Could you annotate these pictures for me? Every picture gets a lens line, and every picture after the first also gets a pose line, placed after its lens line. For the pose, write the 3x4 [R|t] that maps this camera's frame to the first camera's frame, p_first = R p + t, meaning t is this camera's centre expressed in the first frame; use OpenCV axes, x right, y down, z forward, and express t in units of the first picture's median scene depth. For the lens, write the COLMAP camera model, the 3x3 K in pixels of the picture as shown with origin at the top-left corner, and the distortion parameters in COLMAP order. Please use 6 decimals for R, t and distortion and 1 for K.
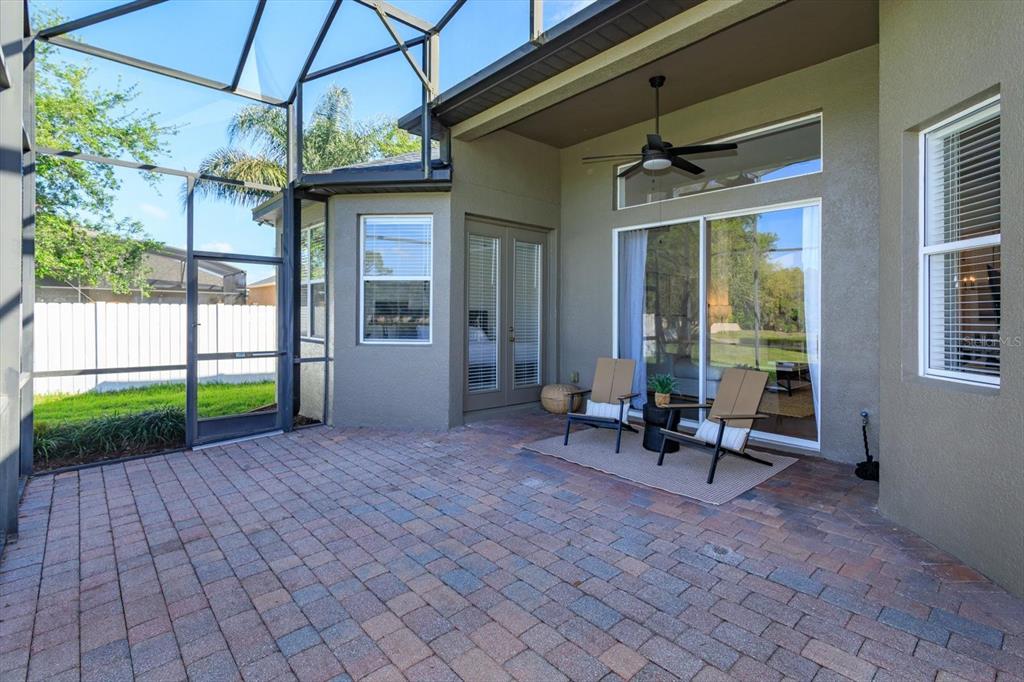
lens RADIAL K [[478.4, 0, 517.9], [0, 478.4, 315.8], [0, 0, 1]] dist [0.000992, 0.000259]
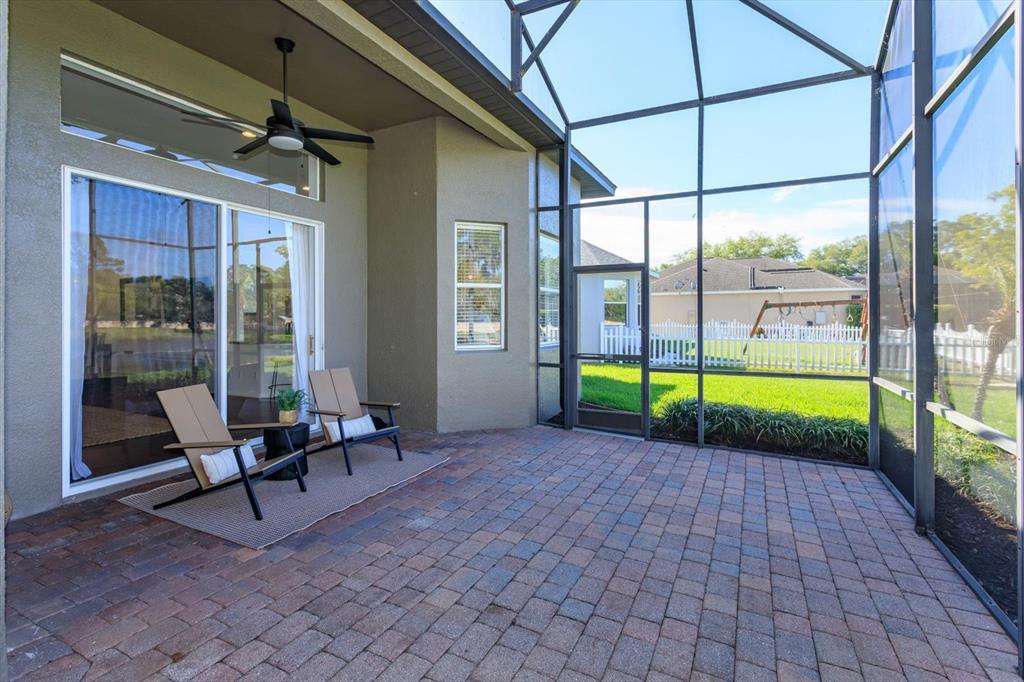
lens RADIAL K [[478.4, 0, 517.9], [0, 478.4, 315.8], [0, 0, 1]] dist [0.000992, 0.000259]
pose [[-0.361085, -0.003212, 0.932527, -0.906923], [0.000192, 0.999994, 0.003519, -0.016469], [-0.932533, 0.001450, -0.361082, 1.288228]]
